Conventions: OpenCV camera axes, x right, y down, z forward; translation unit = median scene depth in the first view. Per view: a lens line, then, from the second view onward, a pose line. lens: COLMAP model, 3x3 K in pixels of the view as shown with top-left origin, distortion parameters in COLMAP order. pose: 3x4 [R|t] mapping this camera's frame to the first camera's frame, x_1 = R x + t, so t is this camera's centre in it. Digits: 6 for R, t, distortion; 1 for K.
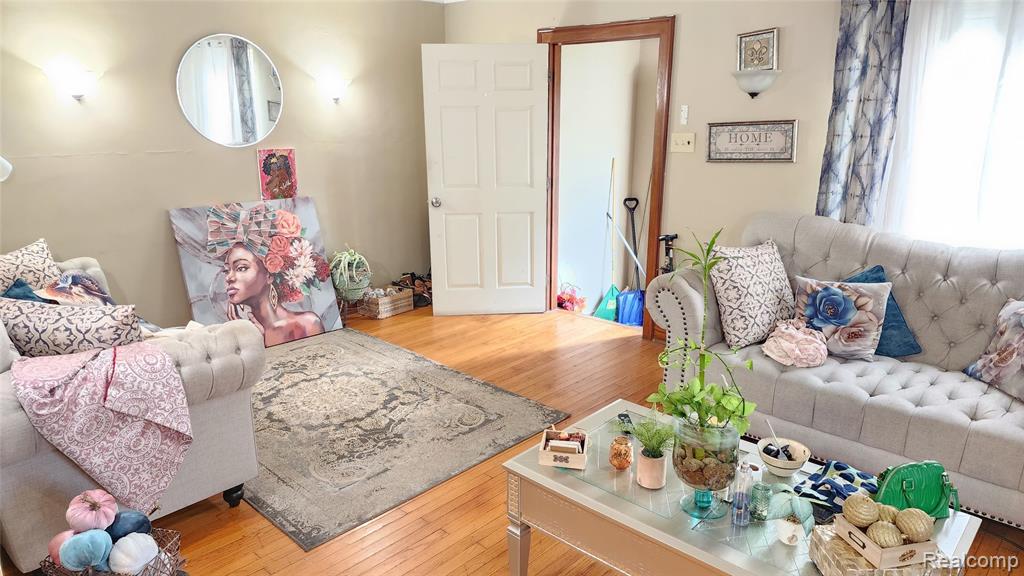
lens RADIAL K [[688.1, 0, 501.4], [0, 688.1, 292.7], [0, 0, 1]] dist [0.089561, -0.082662]
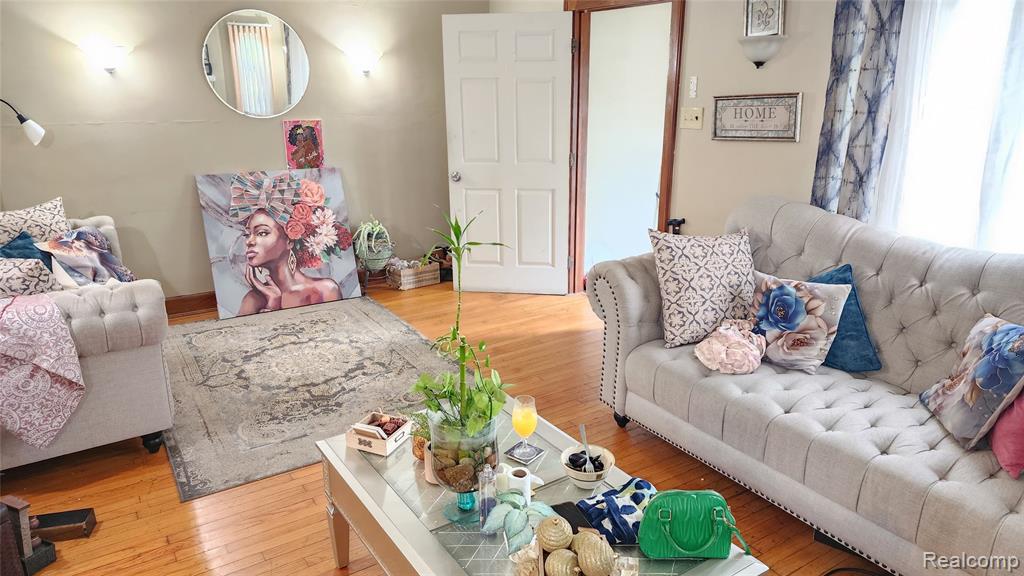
lens RADIAL K [[688.1, 0, 514.2], [0, 688.1, 291.5], [0, 0, 1]] dist [0.089561, -0.082662]
pose [[0.971553, 0.066909, -0.227172, 0.309579], [-0.059632, 0.997468, 0.038752, -0.013272], [0.229190, -0.024103, 0.973083, 0.066754]]
